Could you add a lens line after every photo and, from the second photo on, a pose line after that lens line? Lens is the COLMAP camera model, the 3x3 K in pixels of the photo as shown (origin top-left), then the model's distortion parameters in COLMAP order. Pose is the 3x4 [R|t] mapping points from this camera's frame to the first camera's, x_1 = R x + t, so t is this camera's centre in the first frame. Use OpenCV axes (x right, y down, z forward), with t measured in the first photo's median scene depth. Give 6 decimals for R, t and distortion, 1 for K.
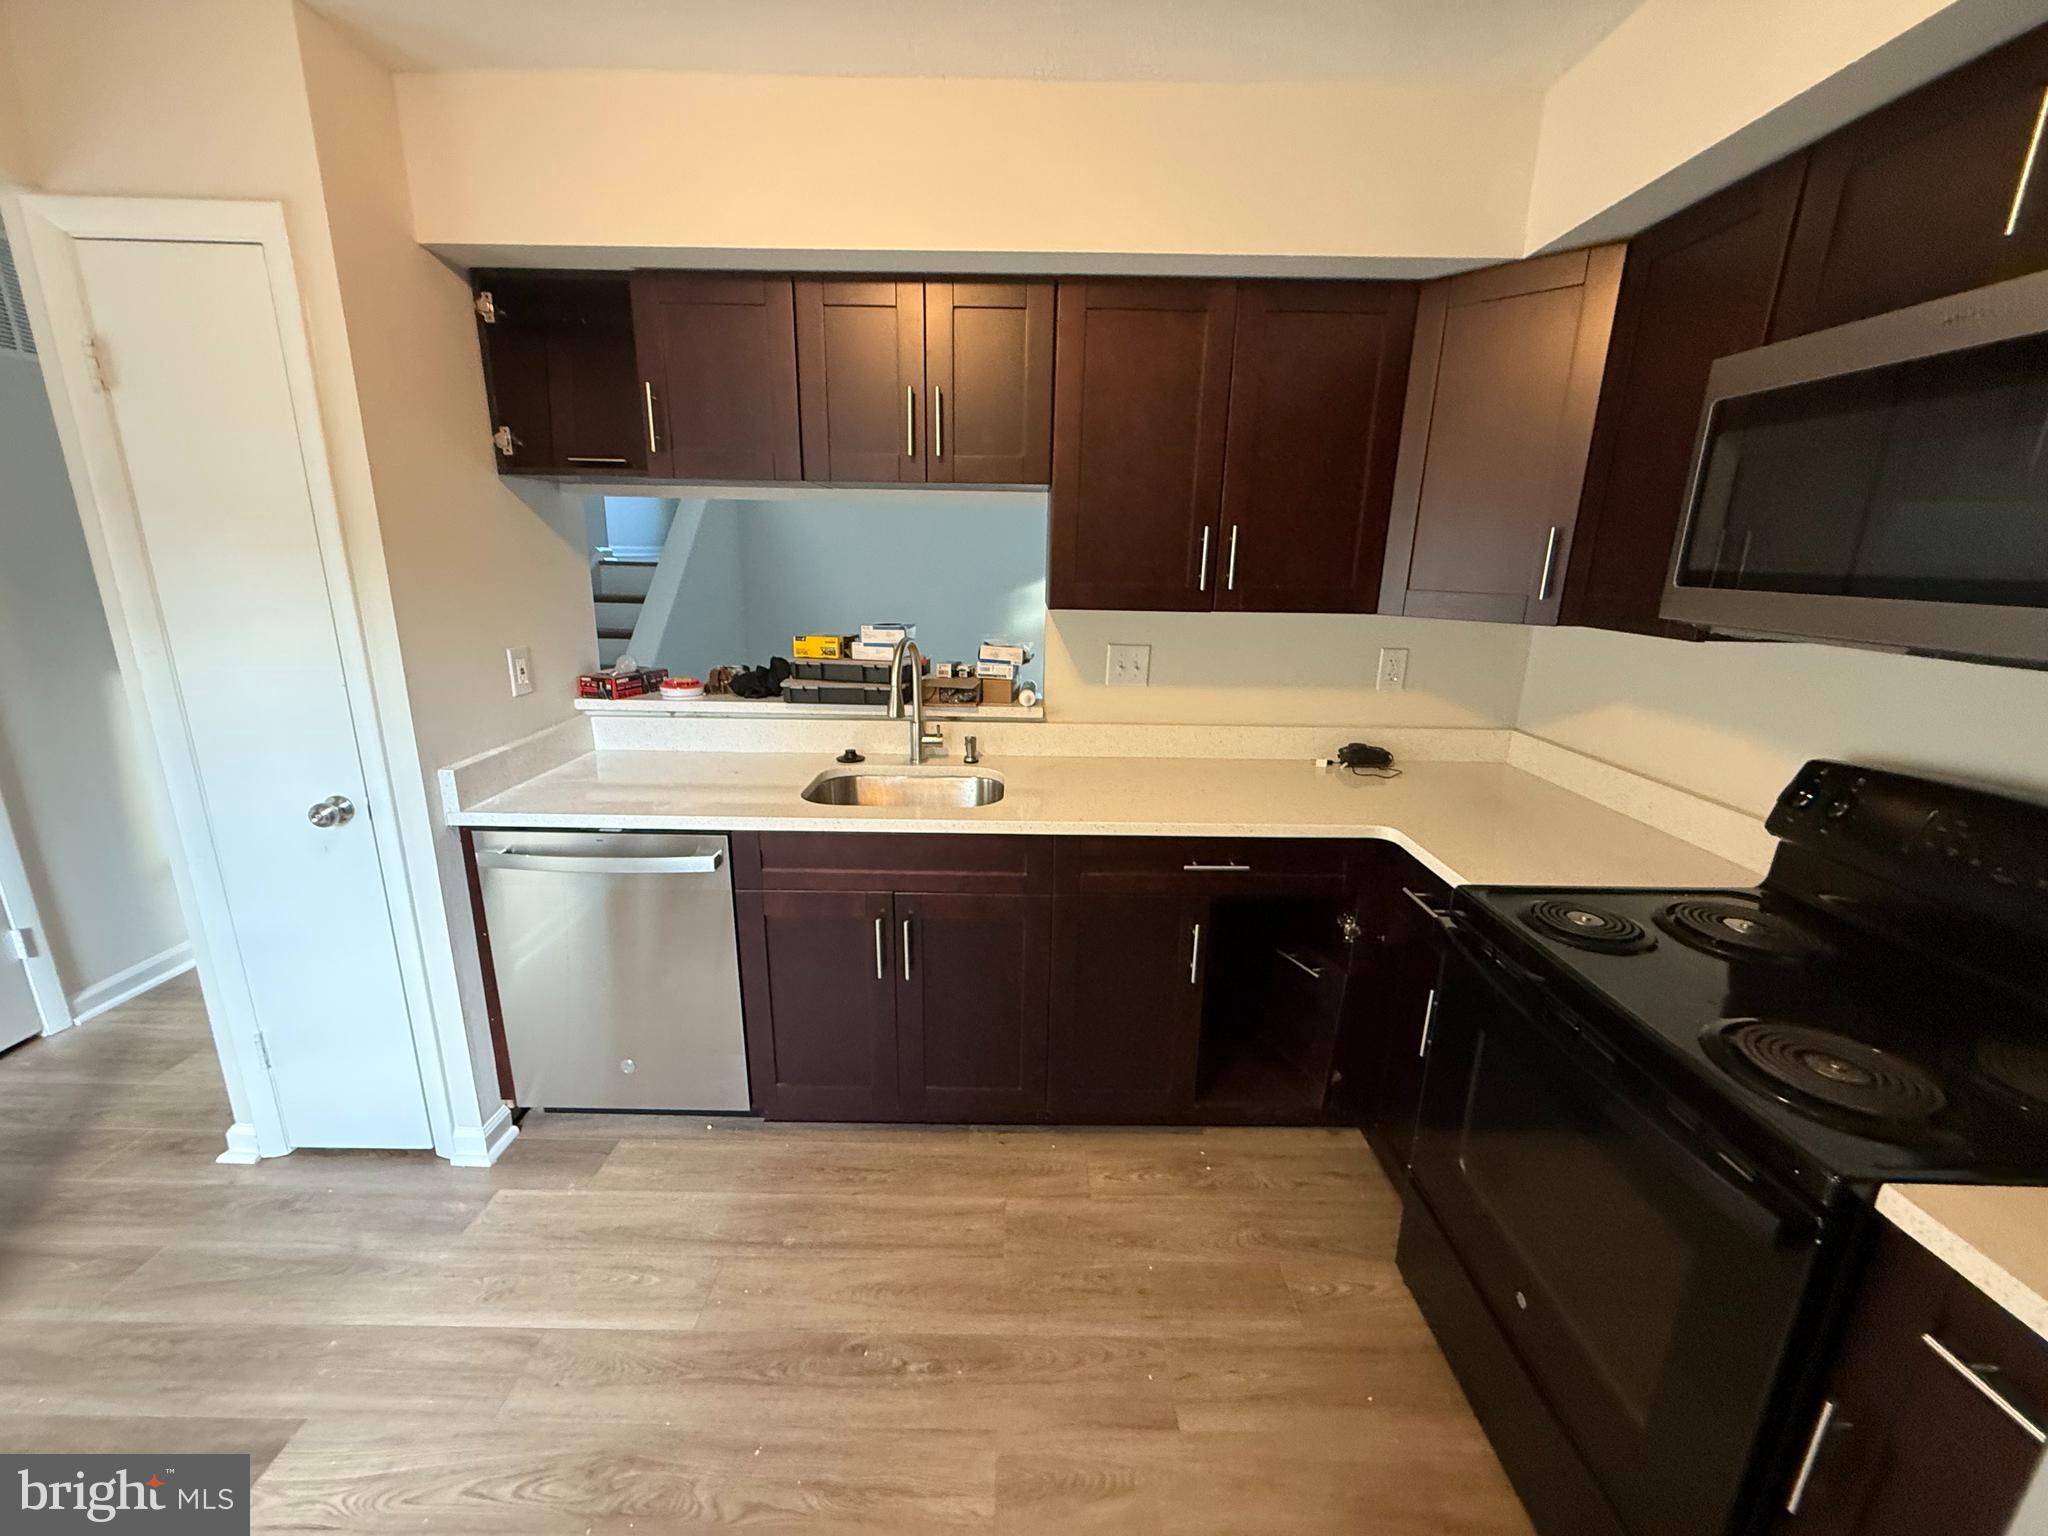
lens RADIAL K [[816.6, 0, 1020.1], [0, 816.6, 771.7], [0, 0, 1]] dist [0.002315, -0.000457]
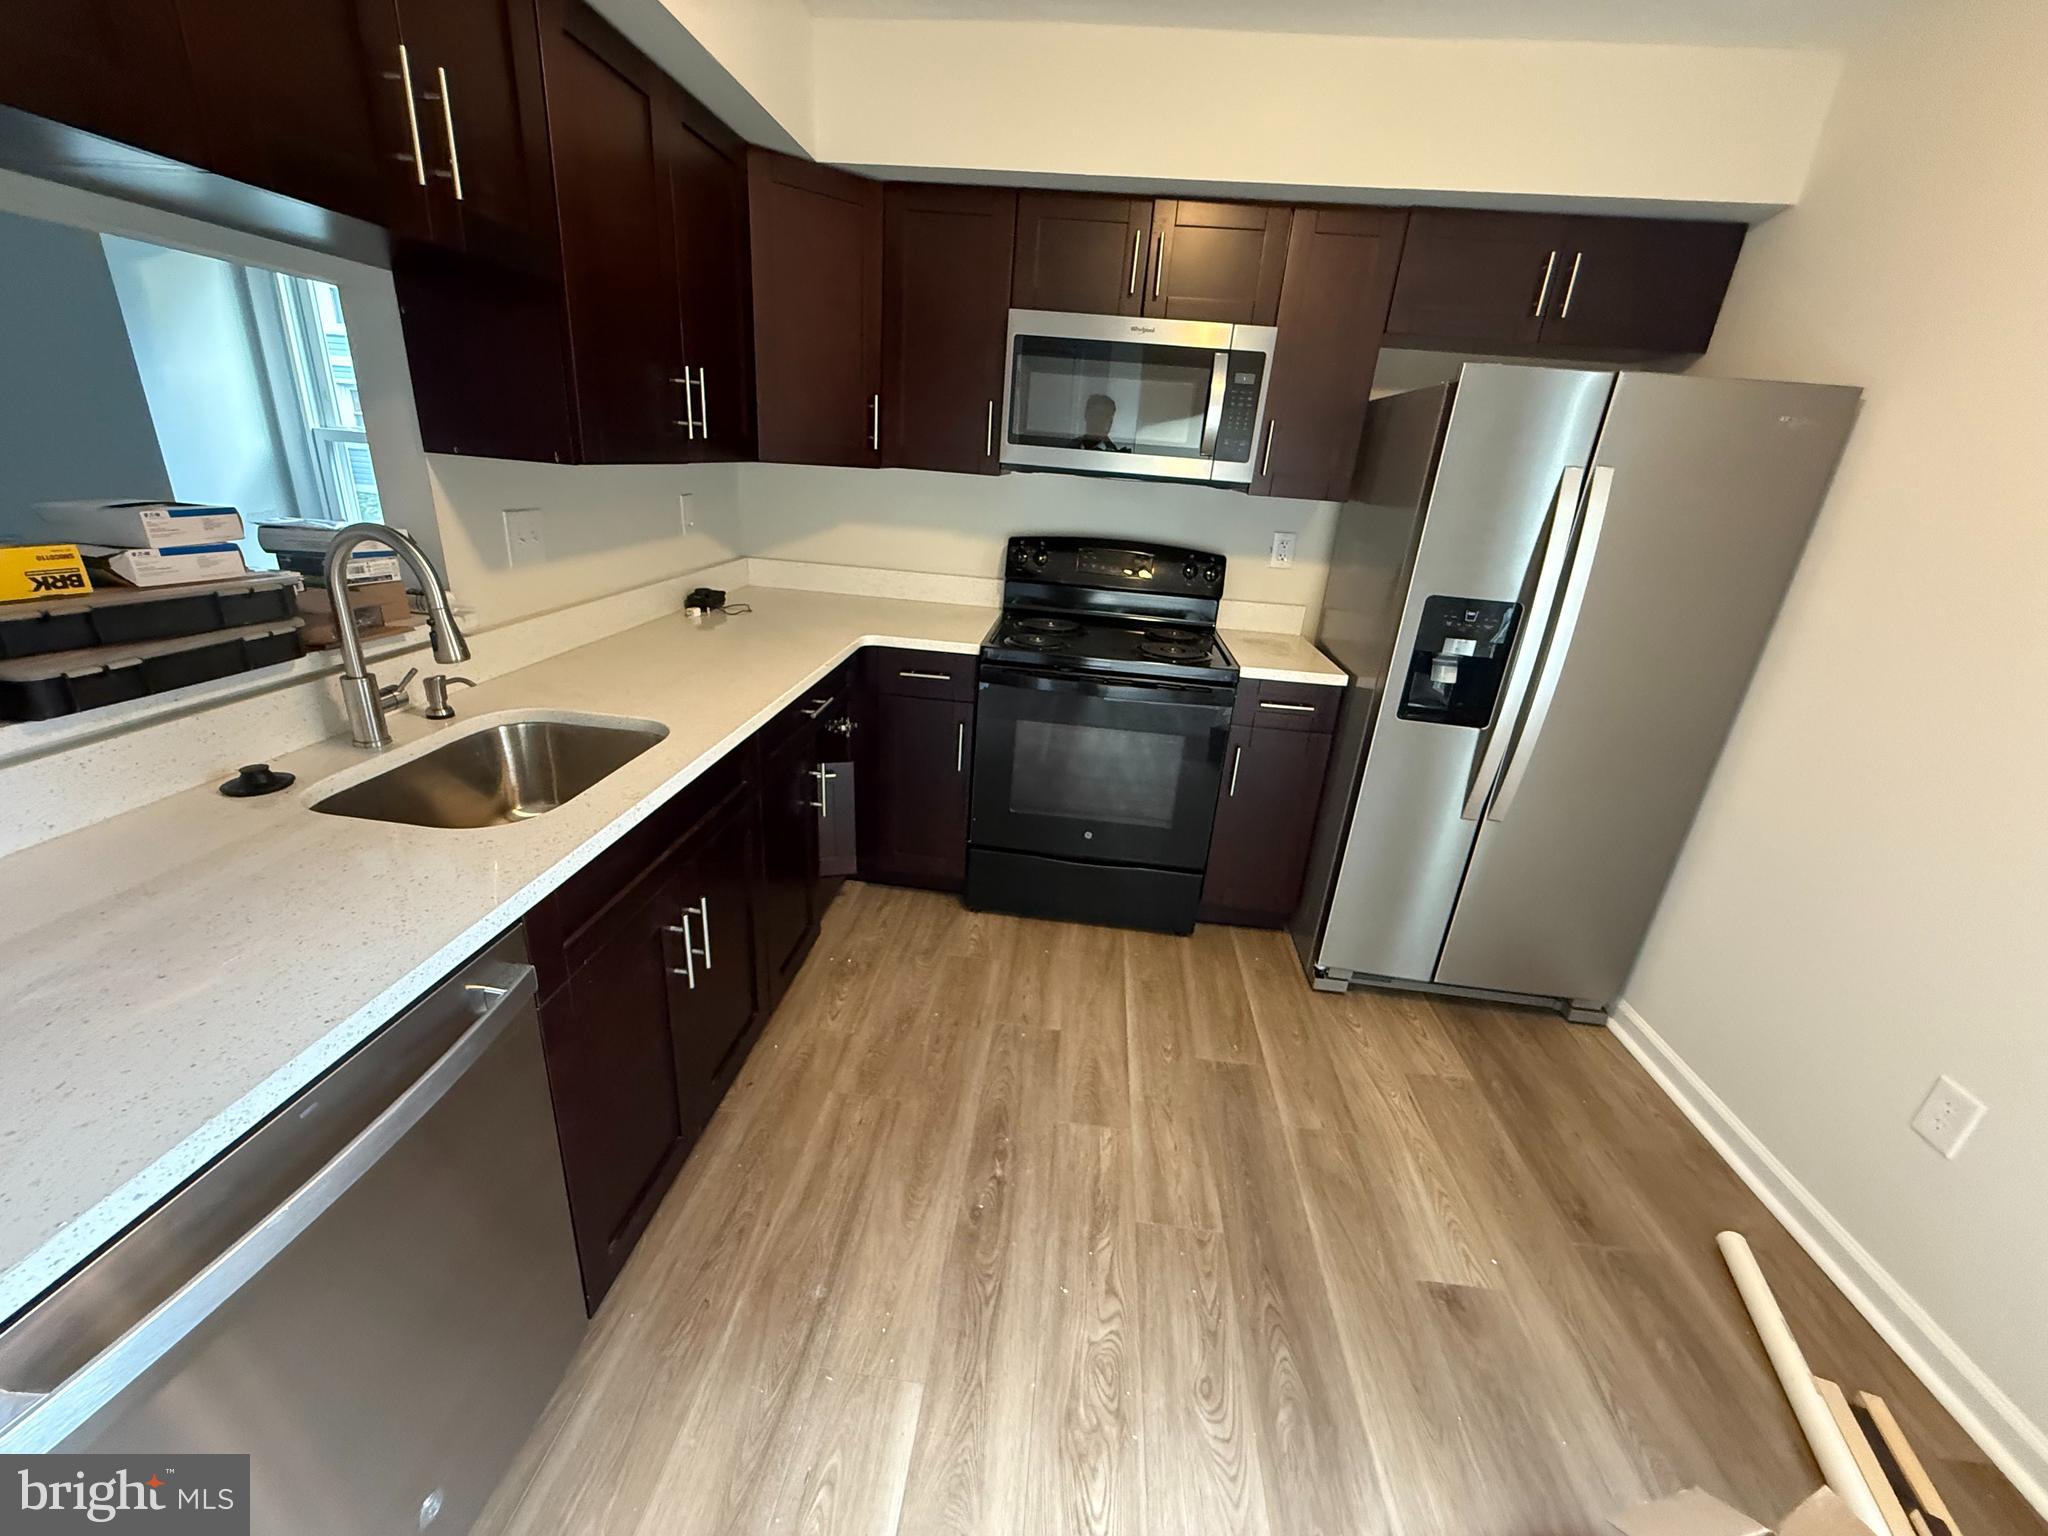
lens RADIAL K [[816.6, 0, 1019.7], [0, 816.6, 769.6], [0, 0, 1]] dist [0.002315, -0.000457]
pose [[0.097035, -0.369712, 0.924066, -0.853906], [0.192346, 0.917910, 0.347051, -0.148861], [-0.976518, 0.144064, 0.160182, 0.627335]]
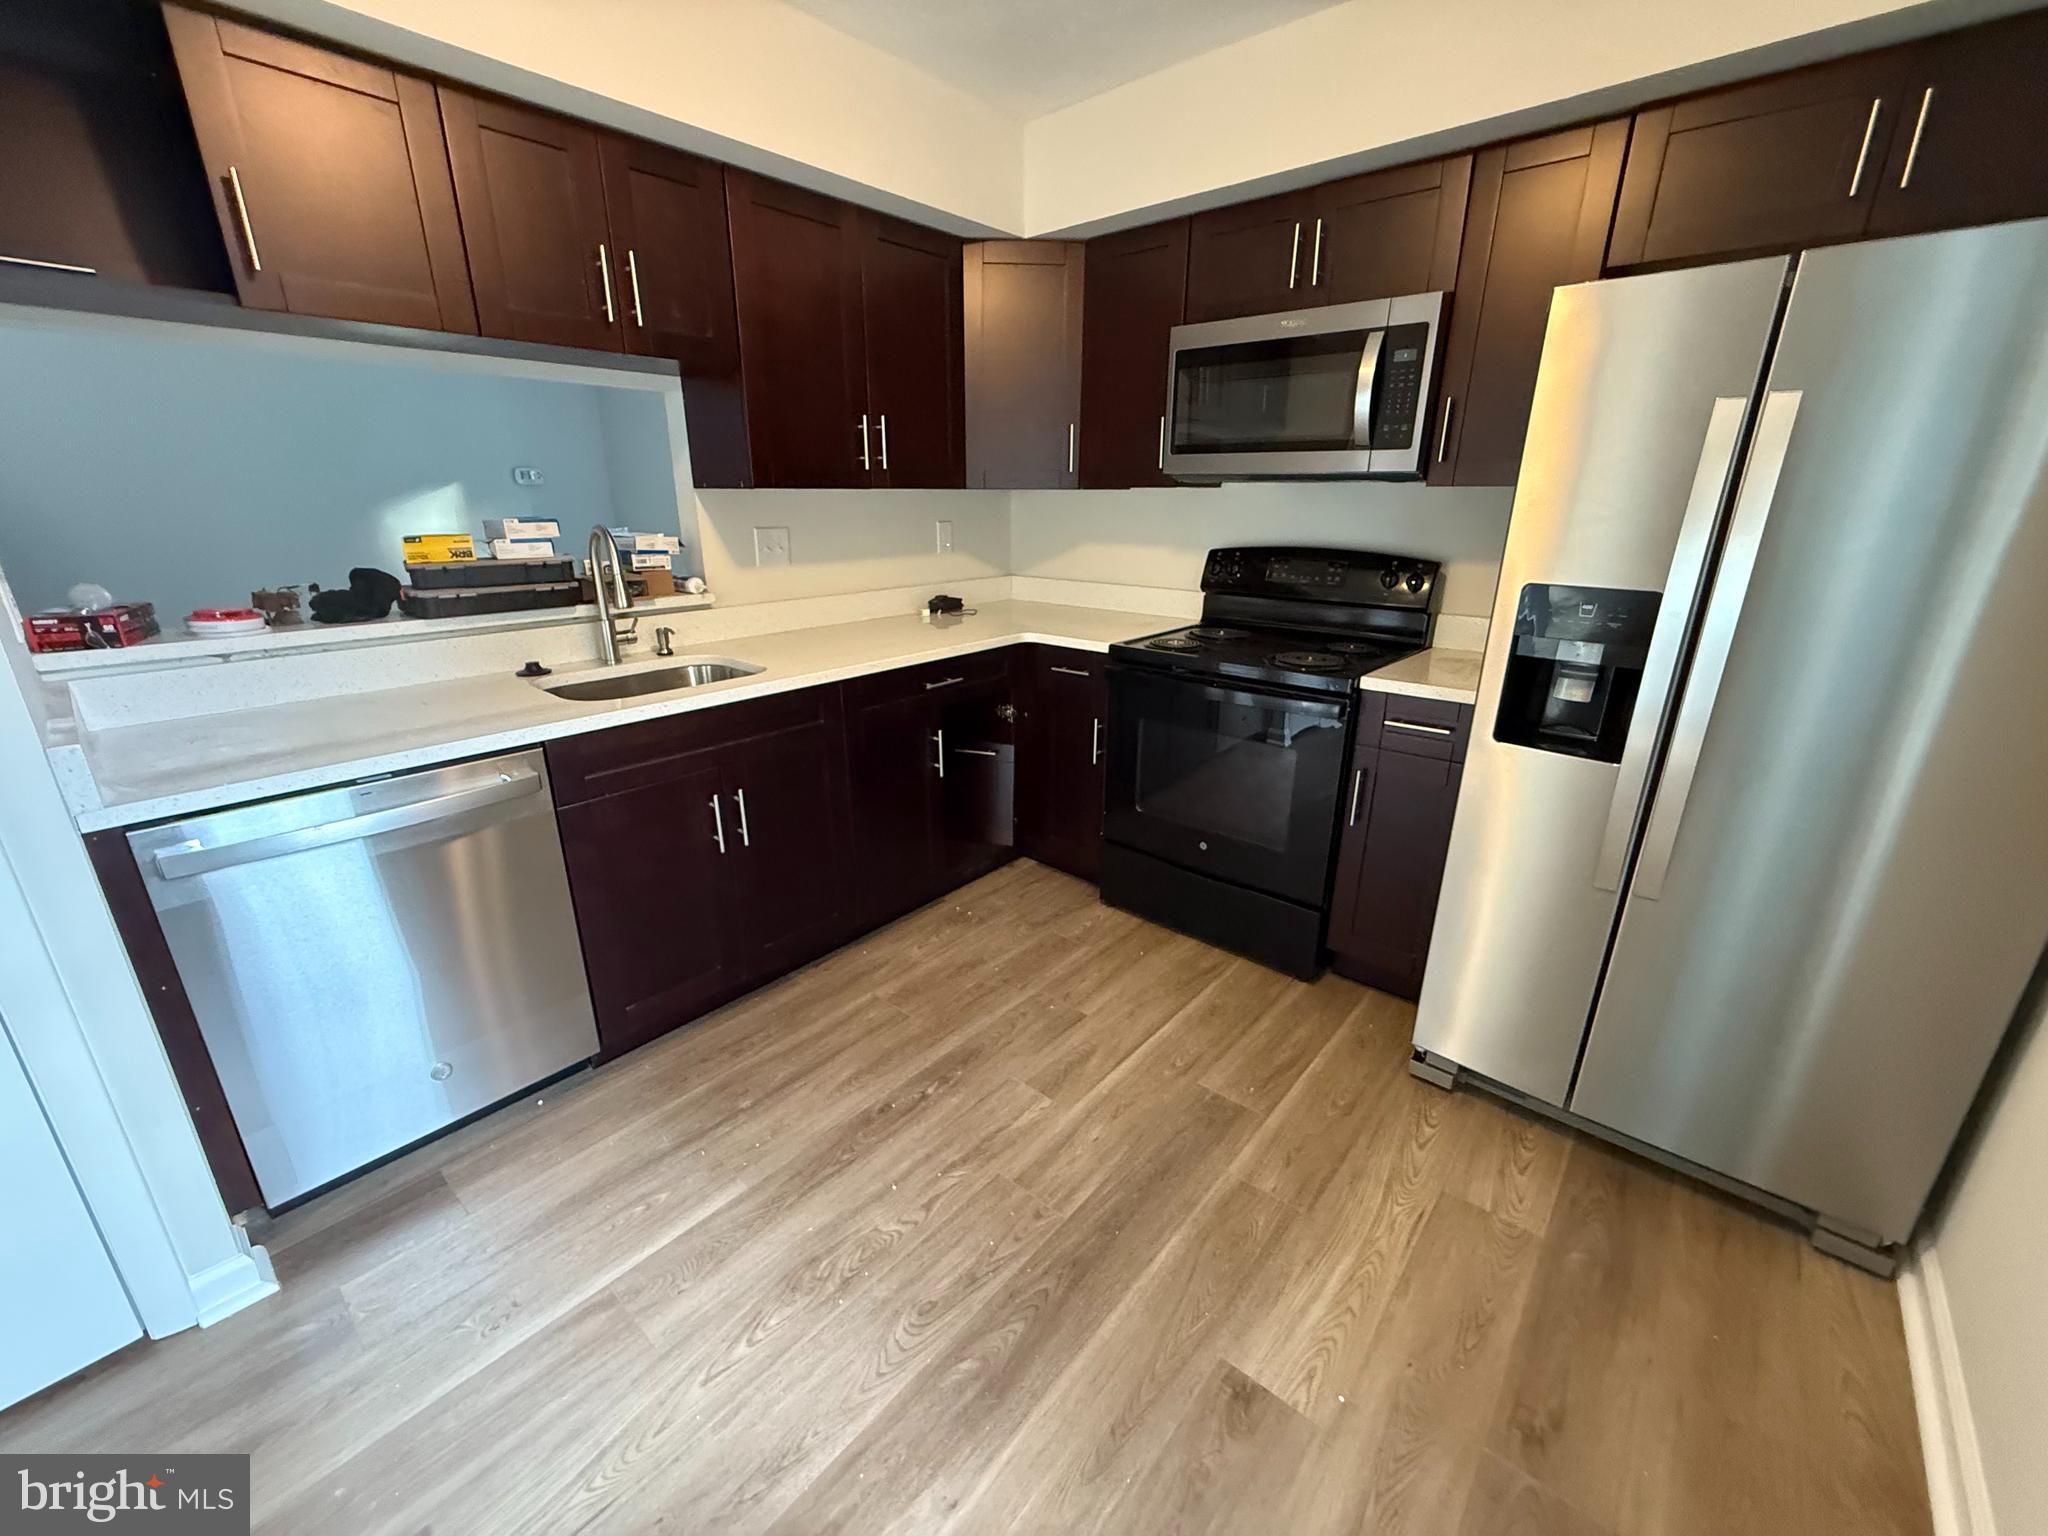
lens RADIAL K [[816.6, 0, 1019.8], [0, 816.6, 770.5], [0, 0, 1]] dist [0.002315, -0.000457]
pose [[0.652465, -0.258637, 0.712318, -0.713790], [0.205319, 0.965133, 0.162364, 0.069947], [-0.729475, 0.040316, 0.682818, 0.020812]]
